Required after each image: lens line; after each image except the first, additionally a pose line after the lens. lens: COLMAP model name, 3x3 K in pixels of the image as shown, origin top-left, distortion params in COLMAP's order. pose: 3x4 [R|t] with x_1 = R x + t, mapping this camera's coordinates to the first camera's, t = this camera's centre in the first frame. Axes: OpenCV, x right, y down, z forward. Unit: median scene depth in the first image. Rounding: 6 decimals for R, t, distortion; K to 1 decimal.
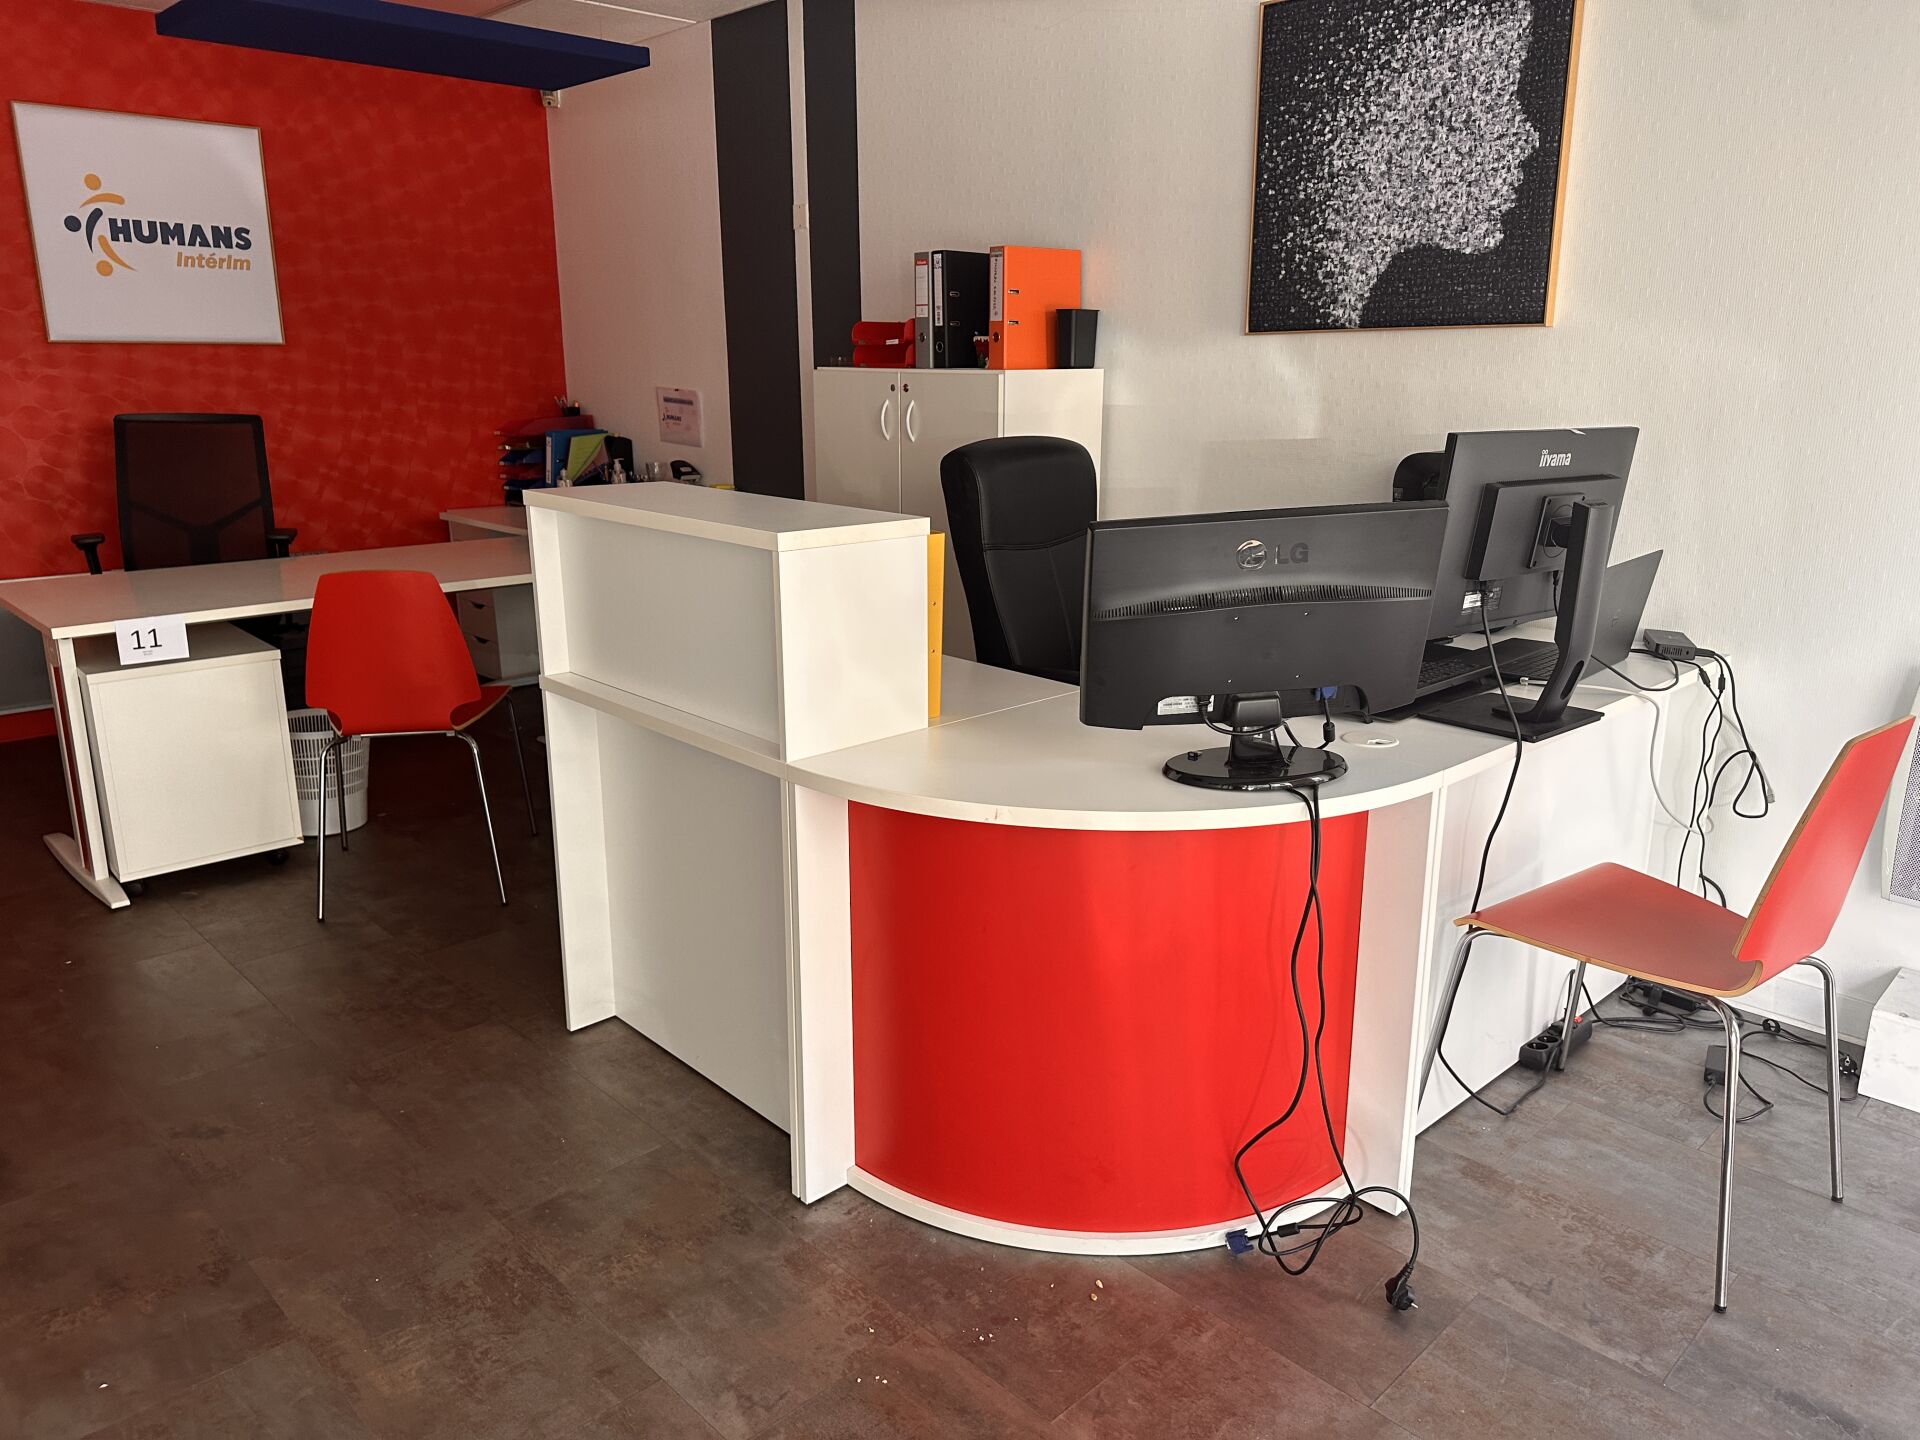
lens RADIAL K [[1387.2, 0, 960.5], [0, 1387.2, 719.2], [0, 0, 1]] dist [0.010489, -0.030148]
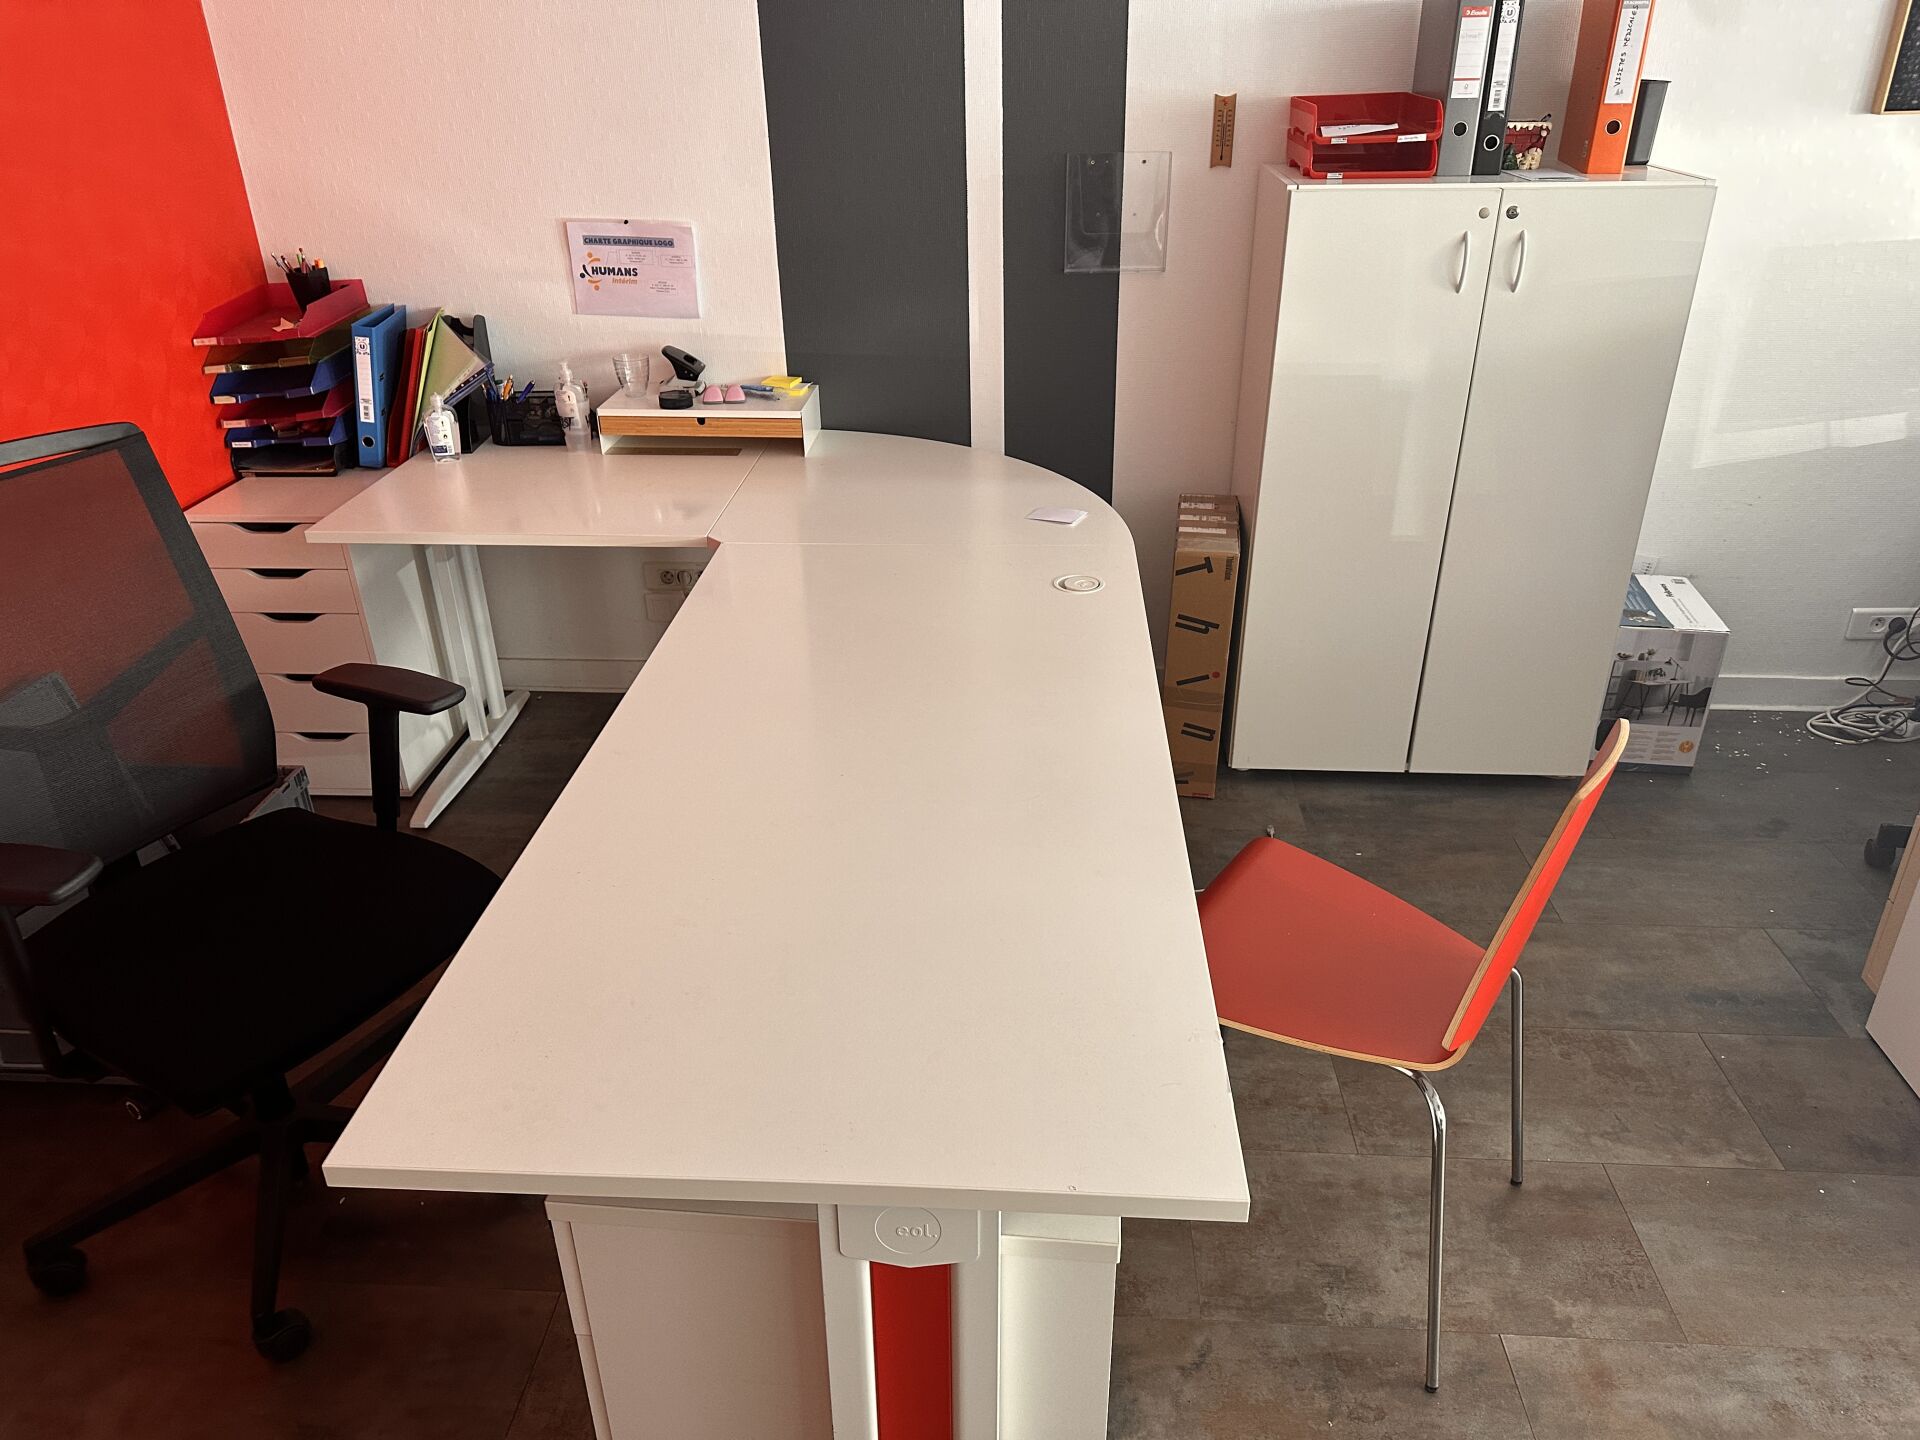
lens RADIAL K [[1387.2, 0, 959.4], [0, 1387.2, 721.4], [0, 0, 1]] dist [0.010489, -0.030148]
pose [[0.730332, -0.327925, 0.599233, -0.515666], [0.195258, 0.940852, 0.276897, -0.175016], [-0.654591, -0.085222, 0.751164, 0.461359]]
